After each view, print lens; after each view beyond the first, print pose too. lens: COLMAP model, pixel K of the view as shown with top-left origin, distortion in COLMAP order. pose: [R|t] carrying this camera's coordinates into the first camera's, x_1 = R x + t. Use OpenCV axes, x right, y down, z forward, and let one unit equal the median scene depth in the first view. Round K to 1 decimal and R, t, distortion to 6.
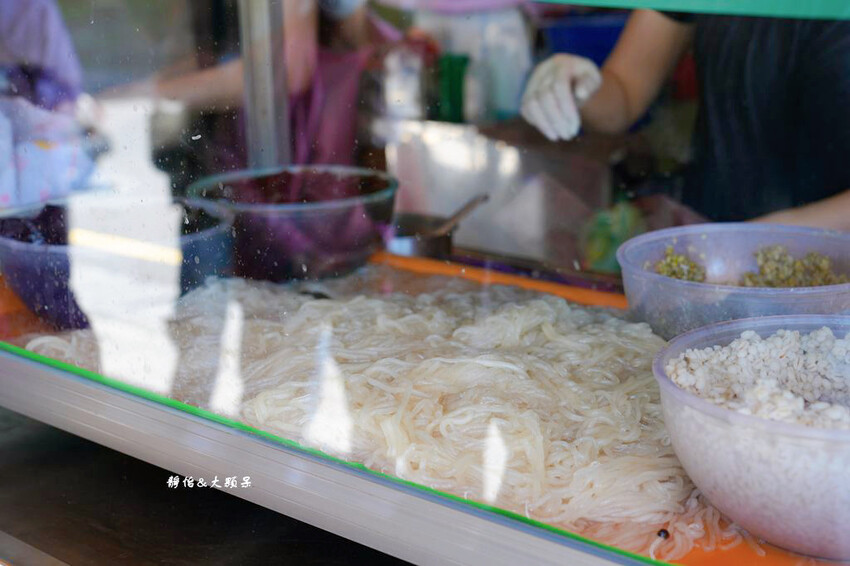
lens RADIAL K [[1375.1, 0, 425.0], [0, 1375.1, 283.0], [0, 0, 1]] dist [0.000631, -0.104975]
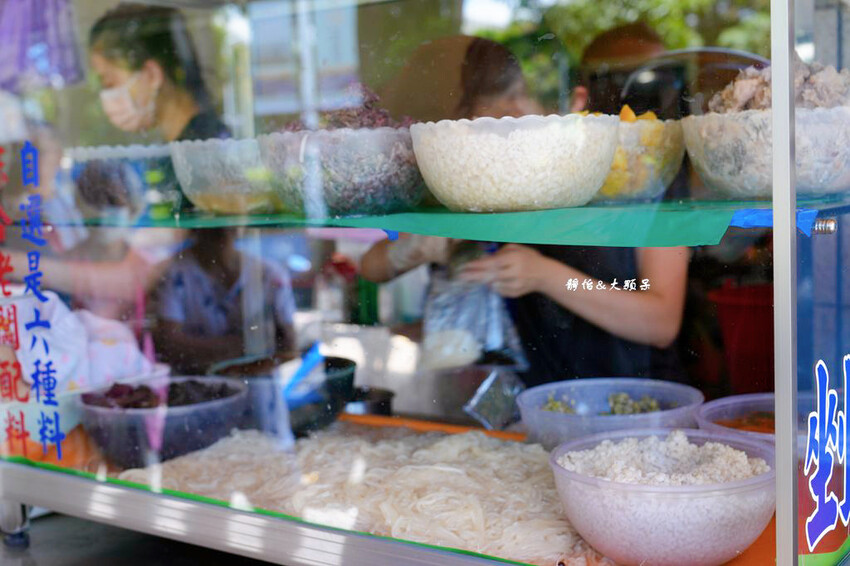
lens RADIAL K [[1132.1, 0, 425.0], [0, 1132.1, 283.0], [0, 0, 1]] dist [0.001826, 0.011672]
pose [[0.996292, -0.023765, 0.082687, -0.079031], [0.036270, 0.987531, -0.153188, 0.050244], [-0.078015, 0.155619, 0.984732, -0.307886]]
